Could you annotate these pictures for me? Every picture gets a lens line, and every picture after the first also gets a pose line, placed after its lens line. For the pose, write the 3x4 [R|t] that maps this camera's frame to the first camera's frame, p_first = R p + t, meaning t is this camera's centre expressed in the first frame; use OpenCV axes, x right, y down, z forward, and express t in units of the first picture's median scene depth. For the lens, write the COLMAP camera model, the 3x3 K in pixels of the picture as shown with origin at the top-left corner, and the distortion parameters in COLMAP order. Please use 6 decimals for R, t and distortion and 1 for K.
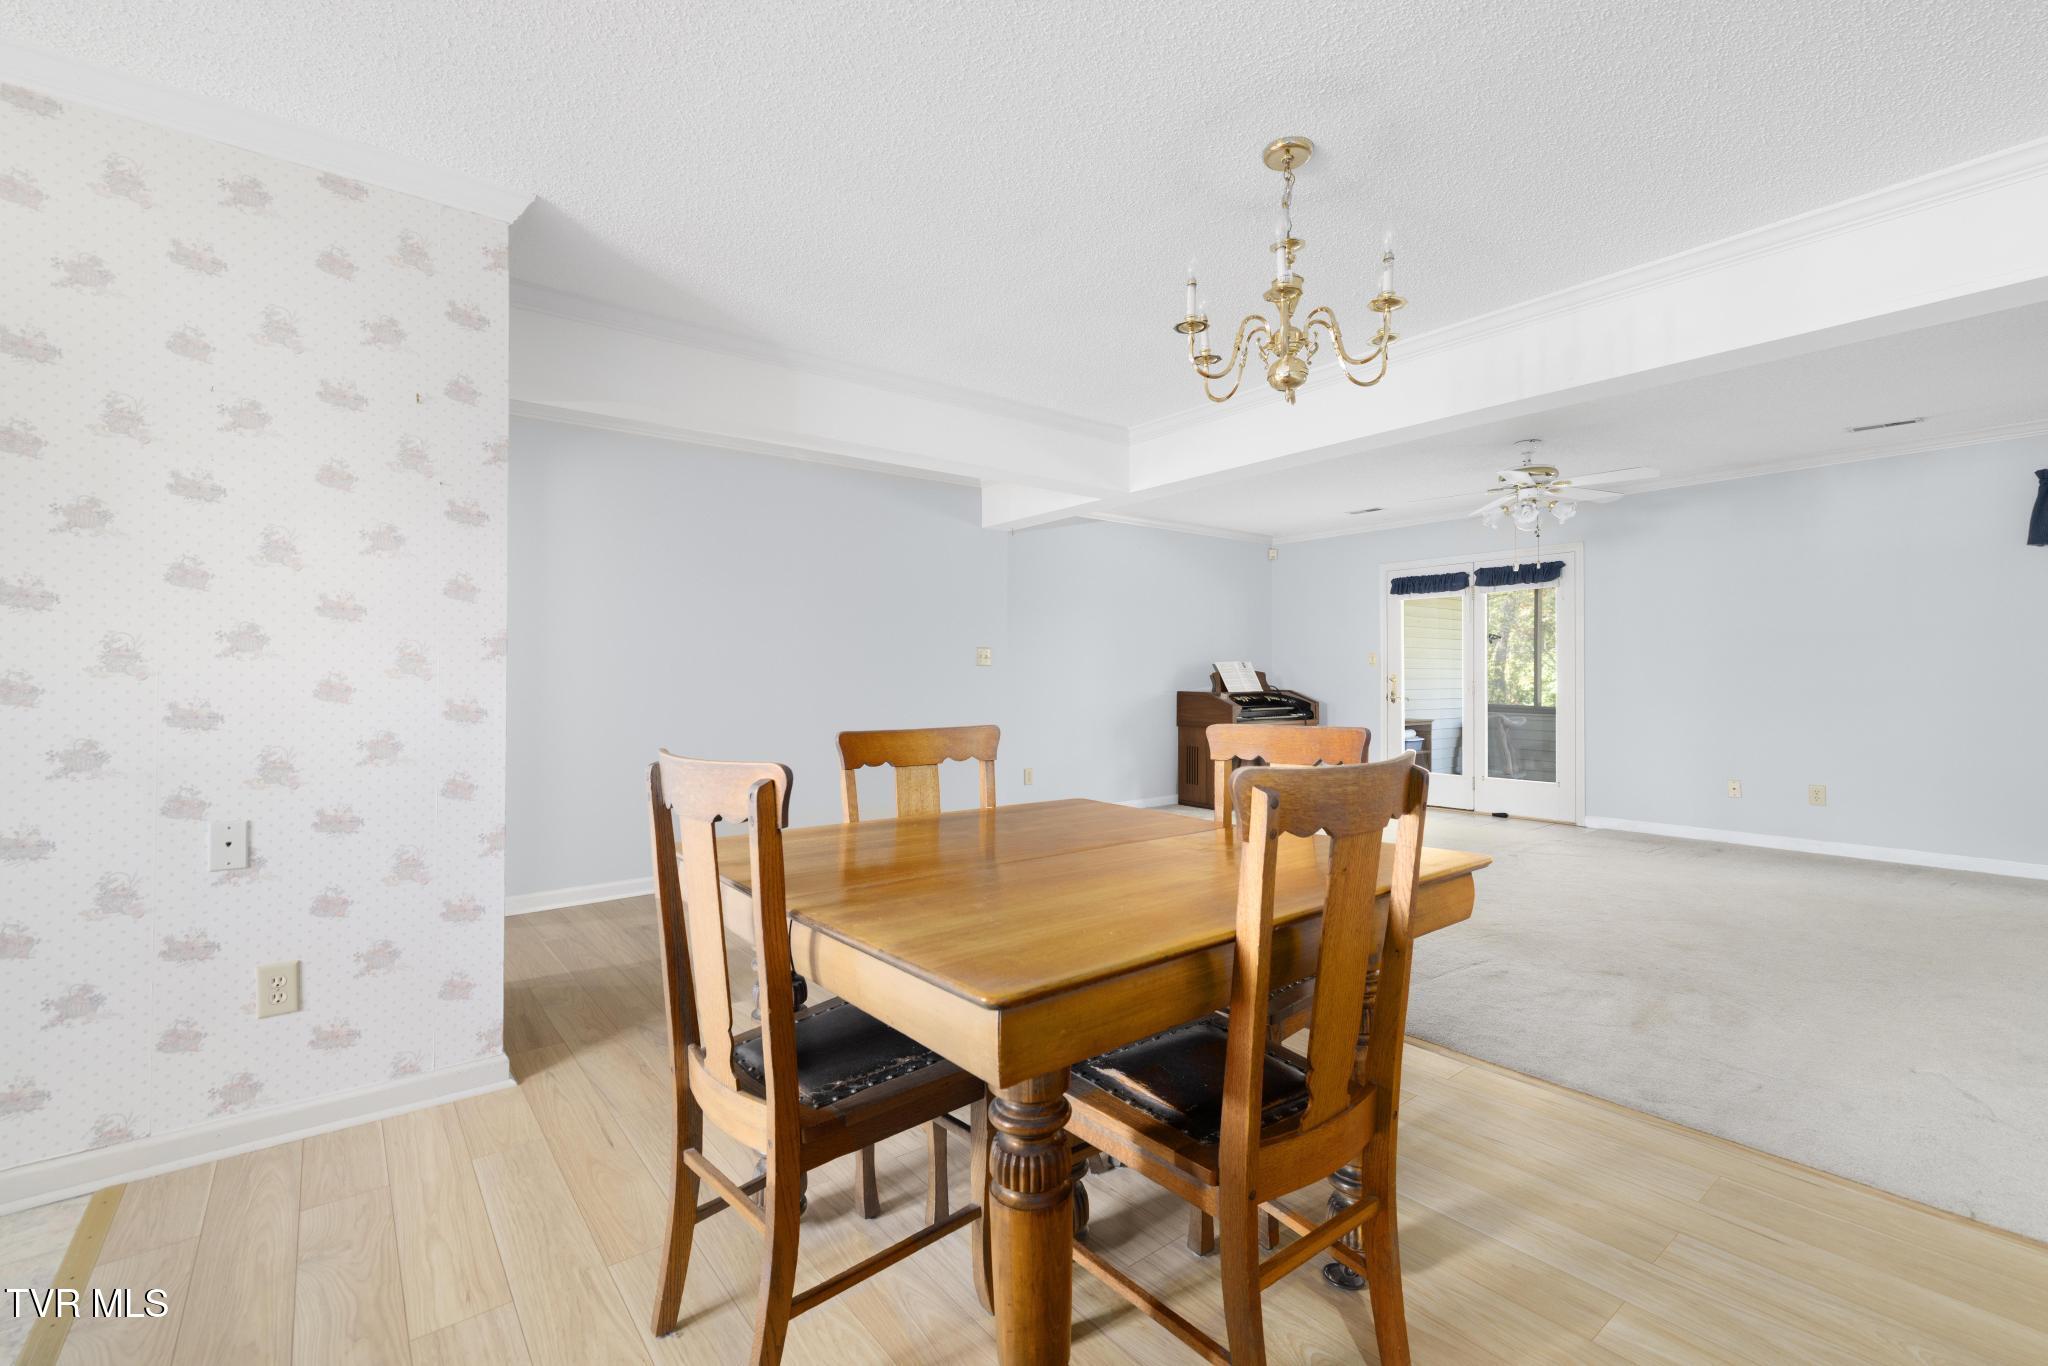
lens RADIAL K [[989.3, 0, 1107.2], [0, 989.3, 666.3], [0, 0, 1]] dist [0.002061, 0.000345]
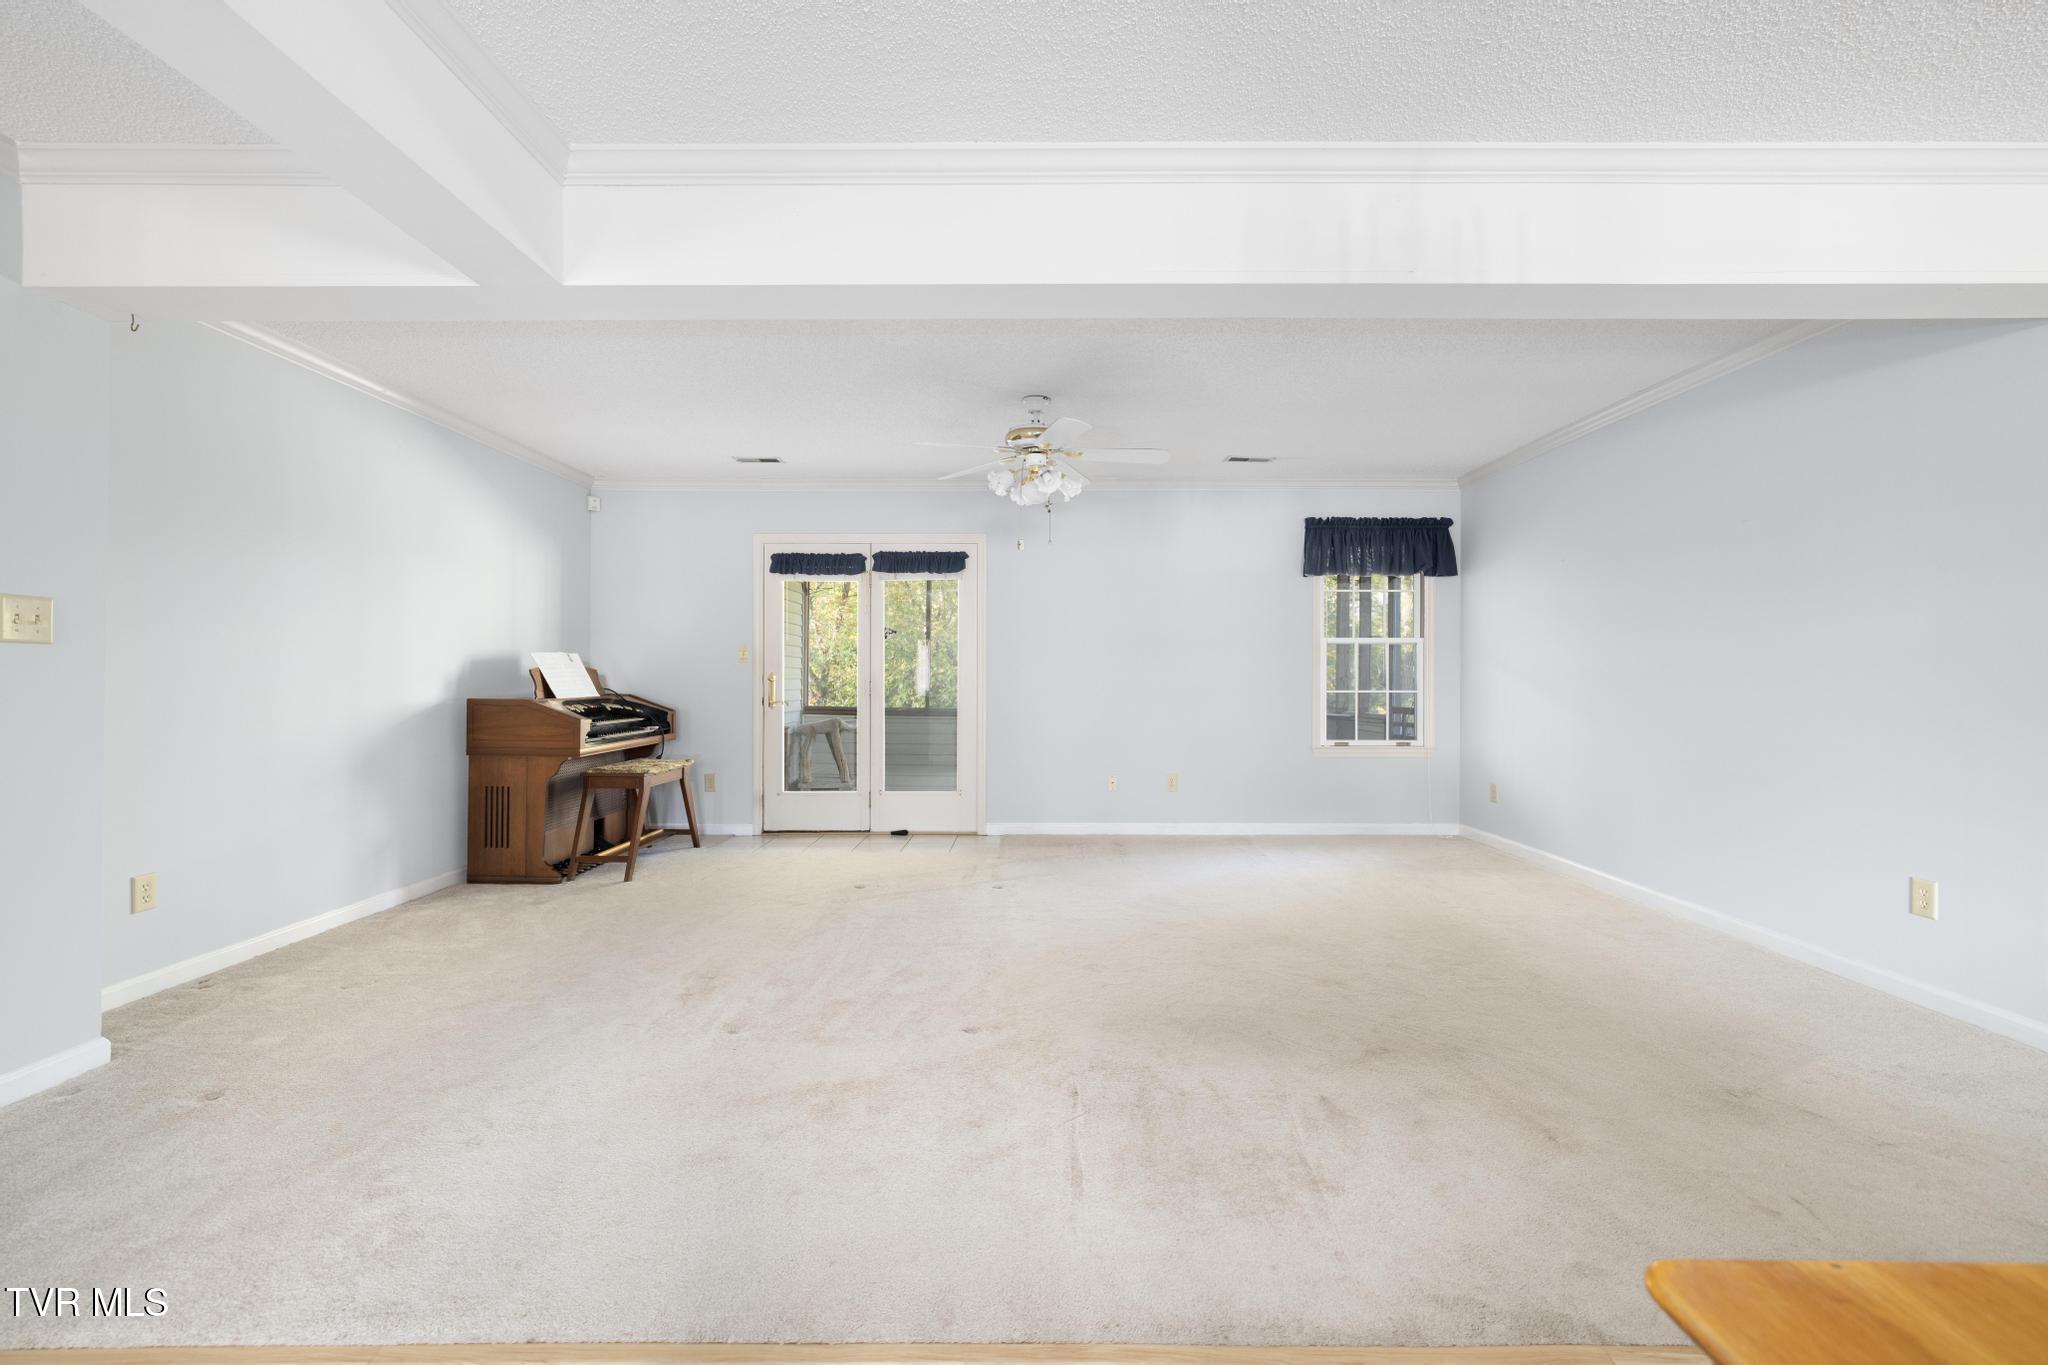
lens RADIAL K [[857.3, 0, 1027.5], [0, 857.3, 679.5], [0, 0, 1]] dist [0.000642, 0.000118]
pose [[0.659969, 0.001326, 0.751292, -0.100799], [-0.011134, 0.999906, 0.008016, 0.005666], [-0.751210, -0.013655, 0.659922, 0.402463]]
